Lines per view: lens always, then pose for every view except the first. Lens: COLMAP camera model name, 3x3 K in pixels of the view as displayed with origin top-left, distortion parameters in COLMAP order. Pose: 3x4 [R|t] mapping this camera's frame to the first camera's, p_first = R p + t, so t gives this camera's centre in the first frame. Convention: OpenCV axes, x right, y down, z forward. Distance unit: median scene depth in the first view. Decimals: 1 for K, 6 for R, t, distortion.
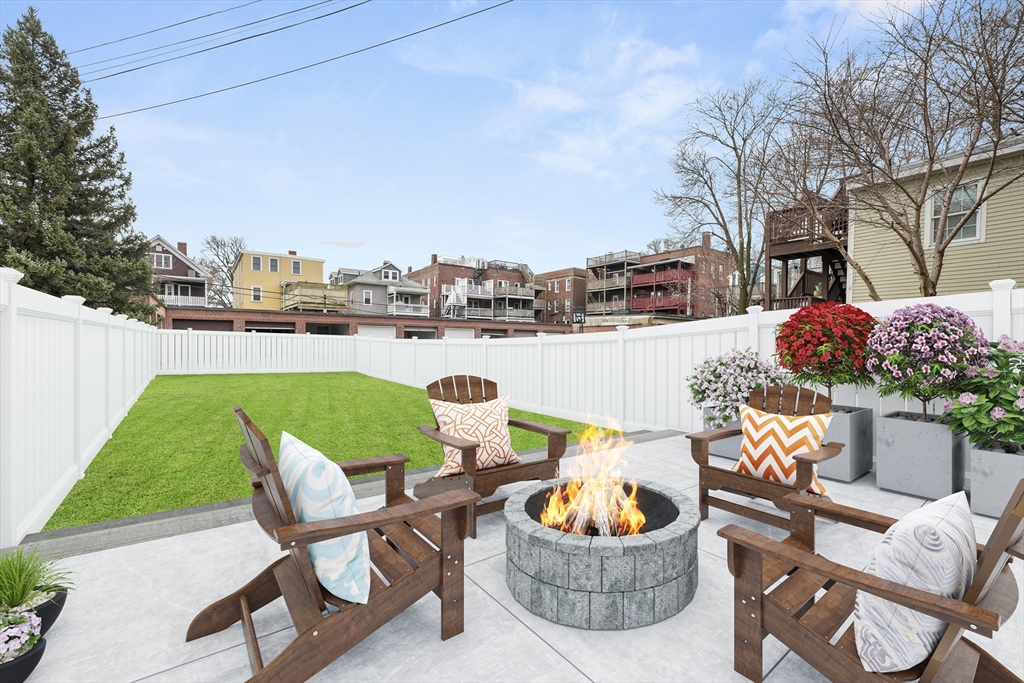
lens RADIAL K [[427.9, 0, 507.2], [0, 427.9, 362.2], [0, 0, 1]] dist [-0.001384, 0.000497]
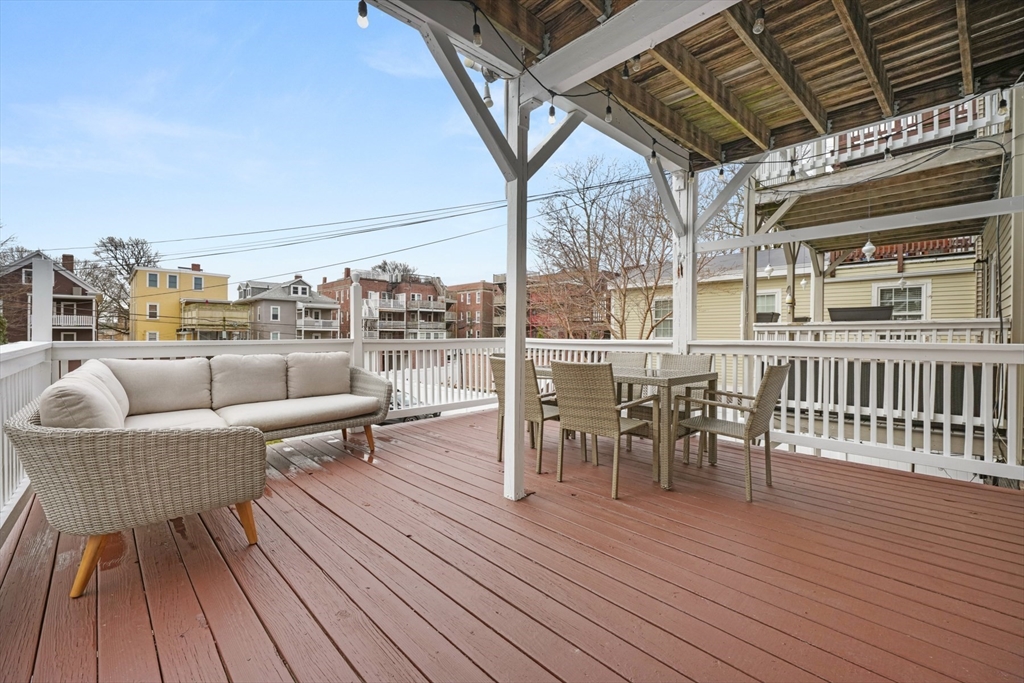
lens RADIAL K [[427.9, 0, 509.0], [0, 427.9, 339.5], [0, 0, 1]] dist [-0.001384, 0.000497]
pose [[0.990742, -0.013762, 0.135056, 0.075042], [0.016733, 0.999642, -0.020882, -0.055038], [-0.134720, 0.022949, 0.990618, -0.063589]]
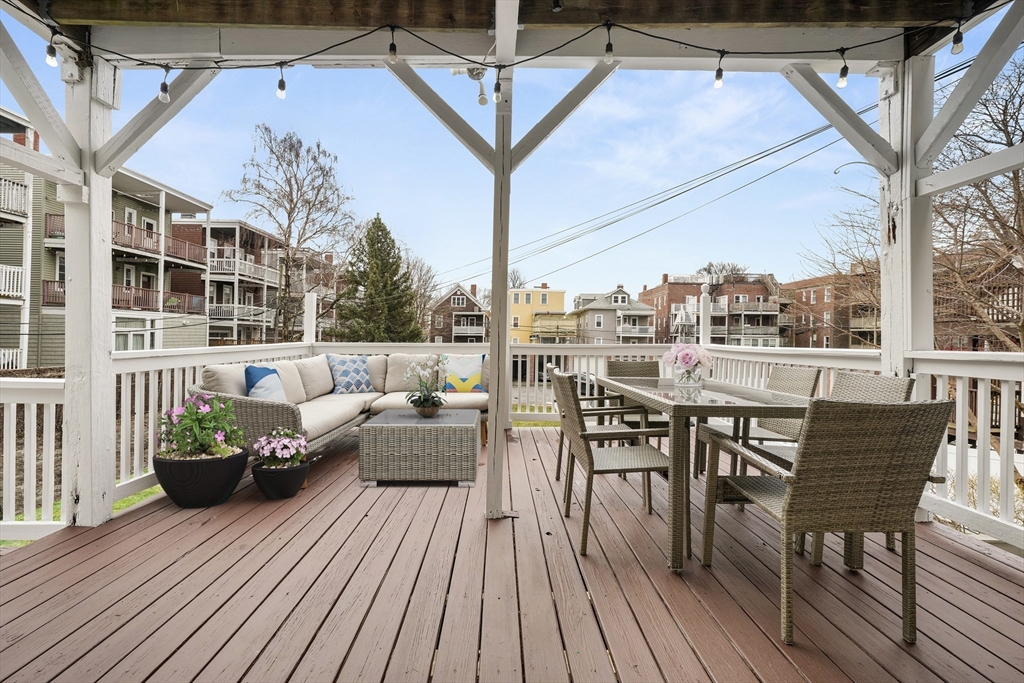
lens RADIAL K [[427.9, 0, 507.1], [0, 427.9, 337.3], [0, 0, 1]] dist [-0.001384, 0.000497]
pose [[0.816868, -0.011283, -0.576715, 0.114265], [-0.014951, 0.999059, -0.040723, -0.054899], [0.576631, 0.041887, 0.815930, -0.049784]]
